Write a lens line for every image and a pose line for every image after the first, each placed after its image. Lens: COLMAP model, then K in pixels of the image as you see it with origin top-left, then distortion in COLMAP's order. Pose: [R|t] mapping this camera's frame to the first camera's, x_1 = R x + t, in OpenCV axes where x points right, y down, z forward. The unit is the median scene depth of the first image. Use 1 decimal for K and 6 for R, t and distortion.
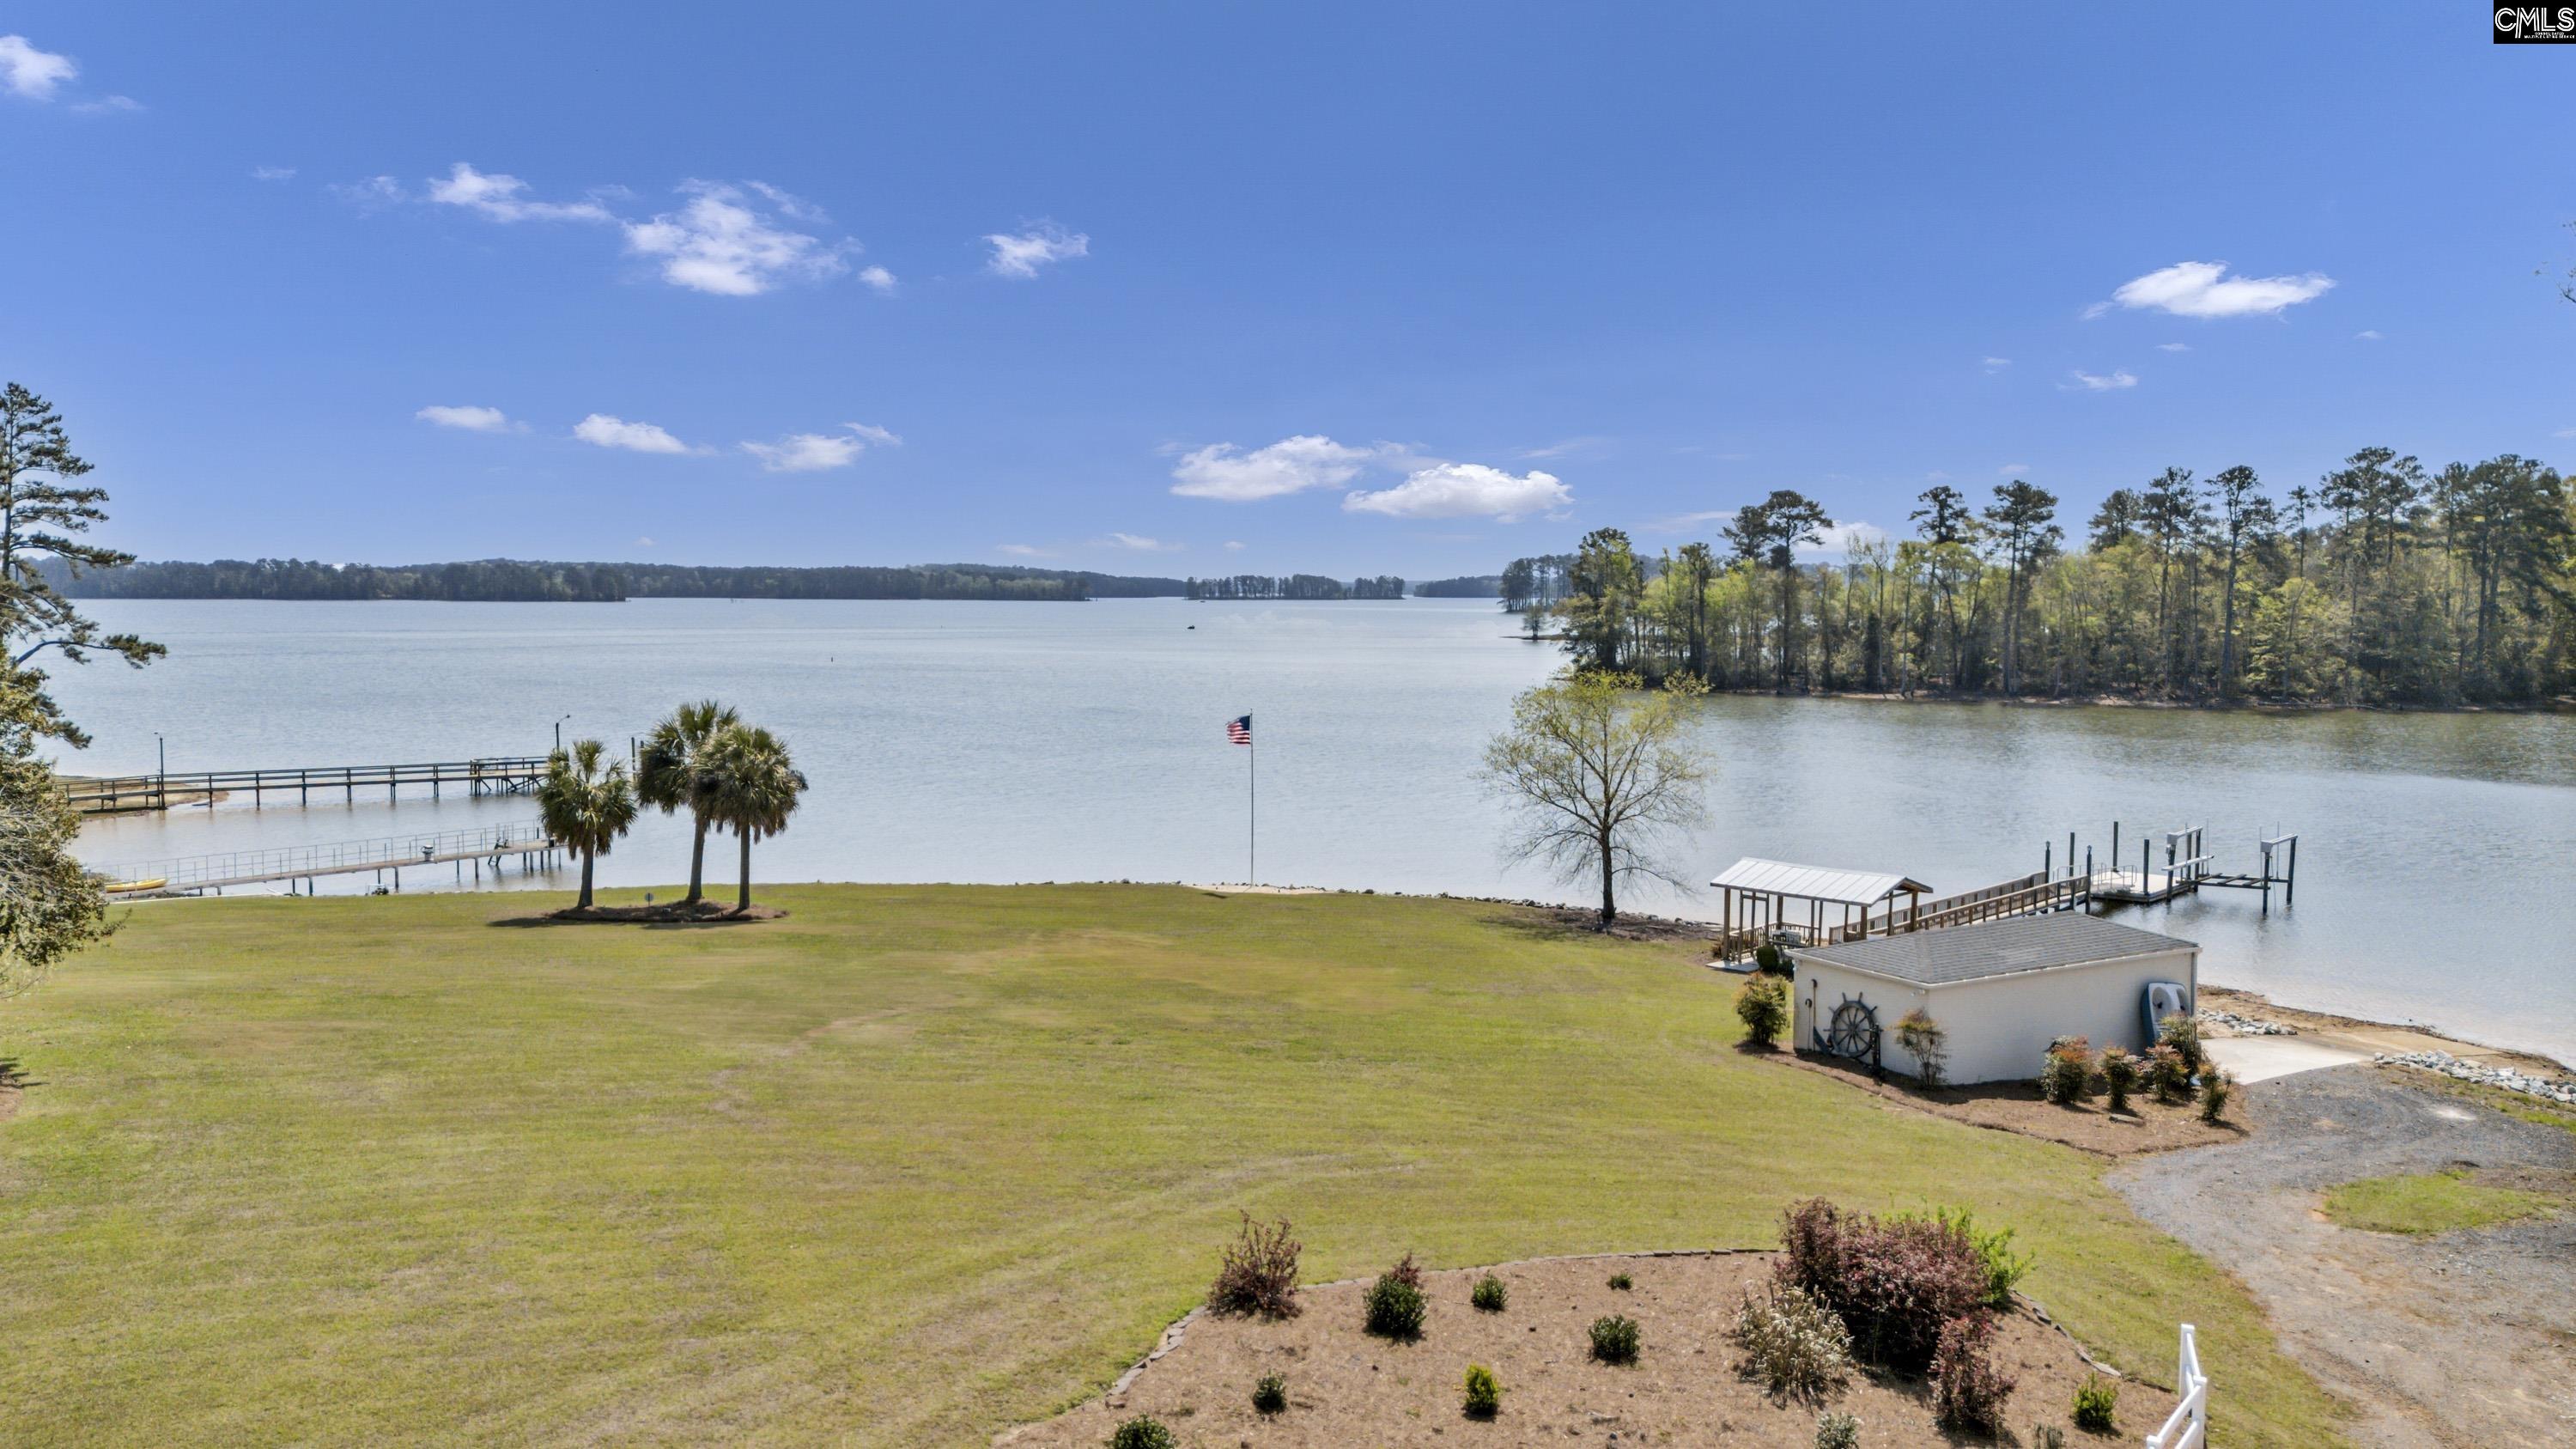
lens RADIAL K [[1859.3, 0, 1292.9], [0, 1859.3, 731.1], [0, 0, 1]] dist [0.049621, -0.036680]
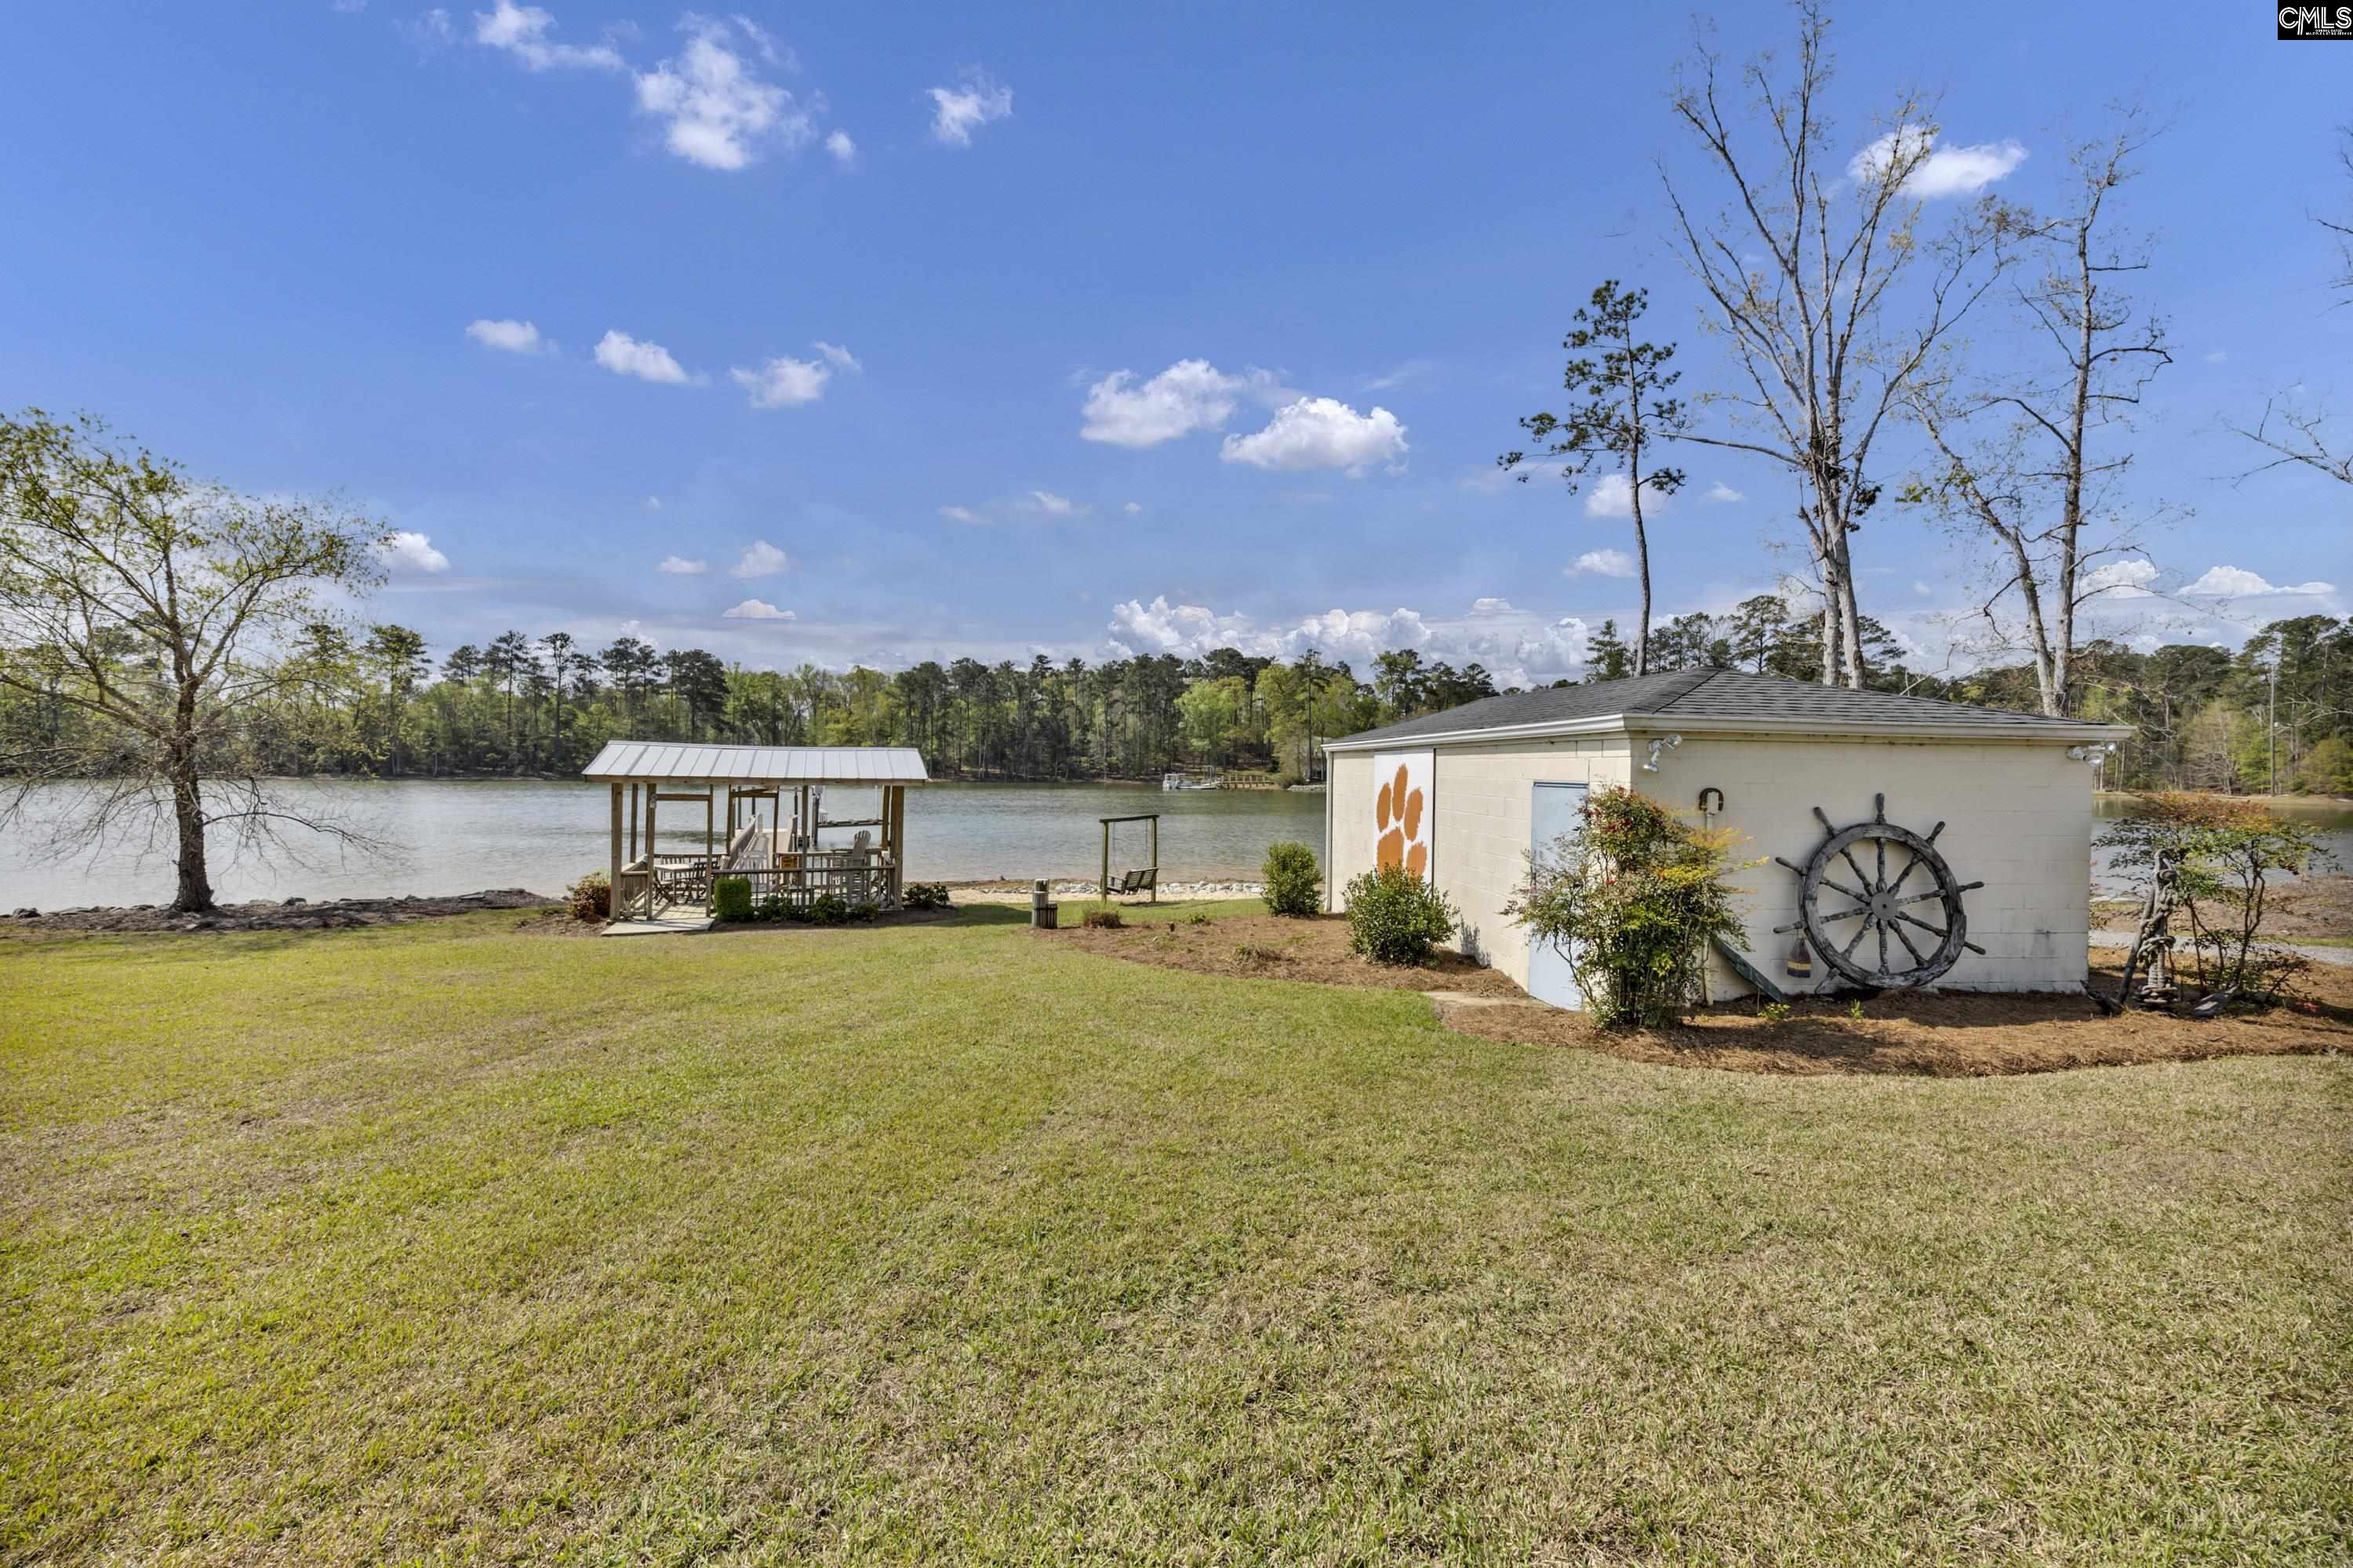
lens RADIAL K [[894.2, 0, 1166.5], [0, 894.2, 789.3], [0, 0, 1]] dist [0.000842, -0.000580]
pose [[0.422429, -0.021131, 0.906150, 0.019083], [0.054514, 0.998511, -0.002129, 0.026051], [-0.904755, 0.050297, 0.422952, 0.207495]]
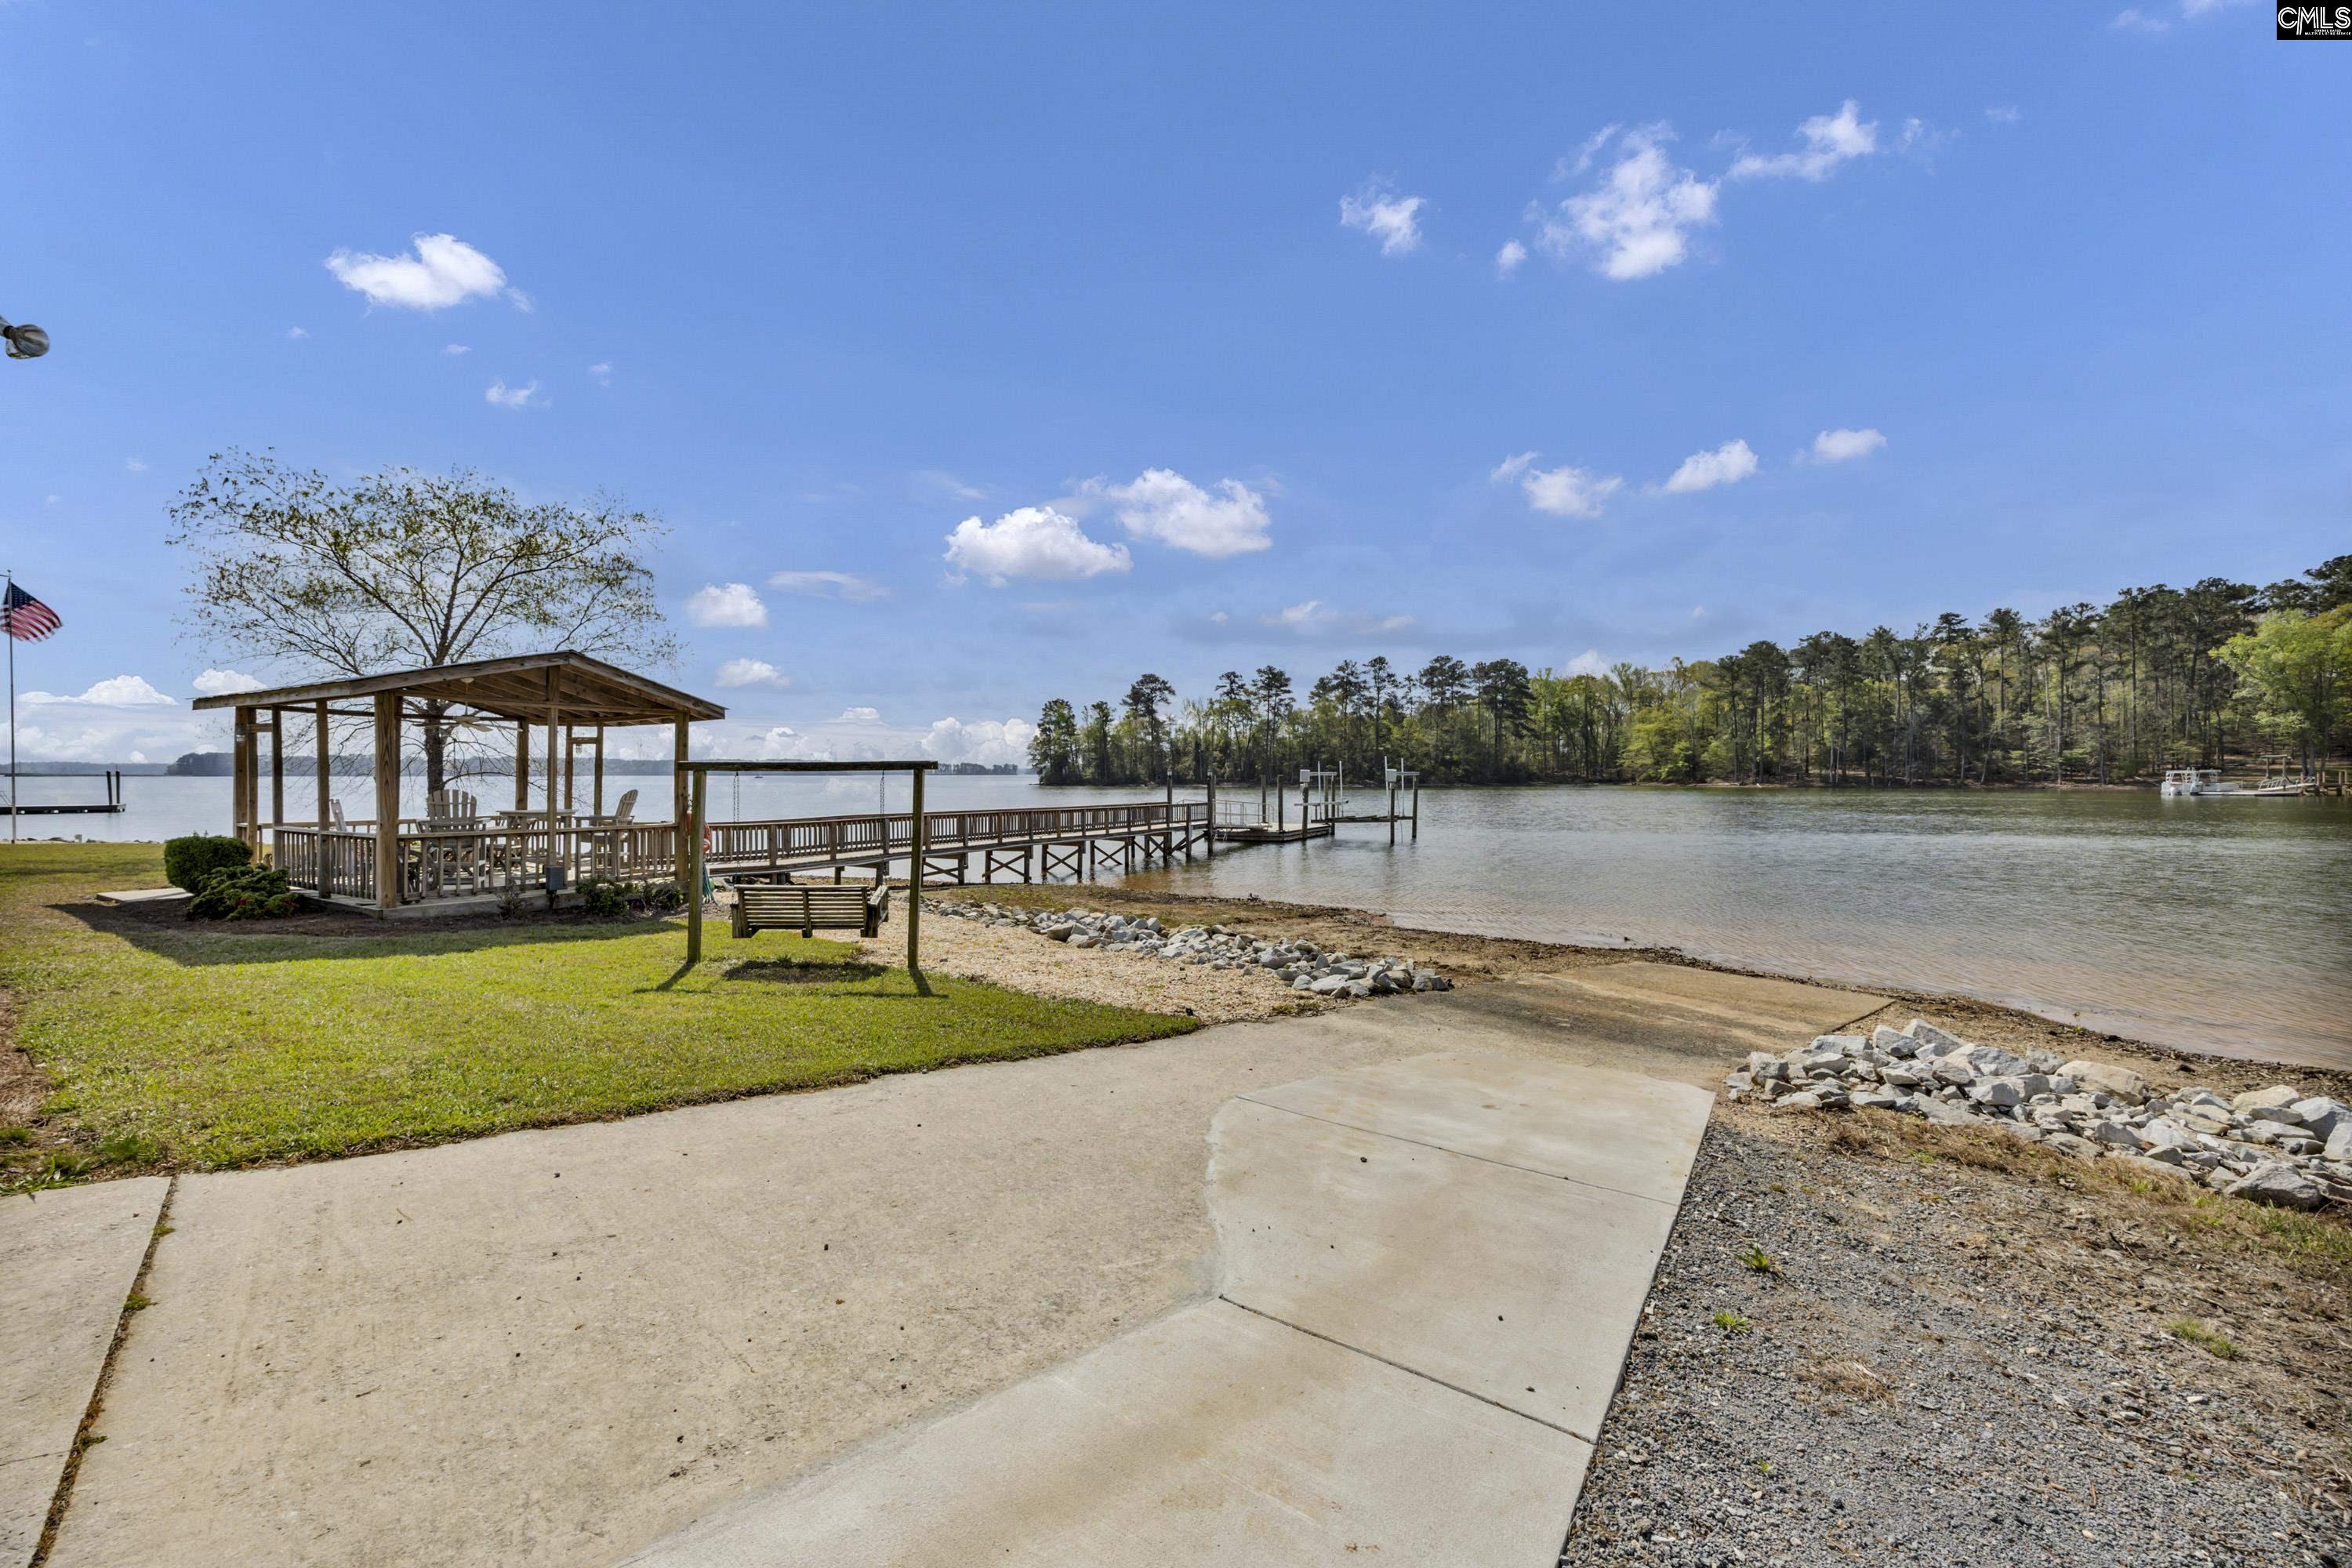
lens RADIAL K [[893.7, 0, 1194.3], [0, 893.7, 784.6], [0, 0, 1]] dist [0.000842, -0.000580]
pose [[0.968275, -0.012217, 0.249588, 0.108830], [0.027738, 0.997886, -0.058765, 0.032191], [-0.248342, 0.063824, 0.966567, 0.207345]]
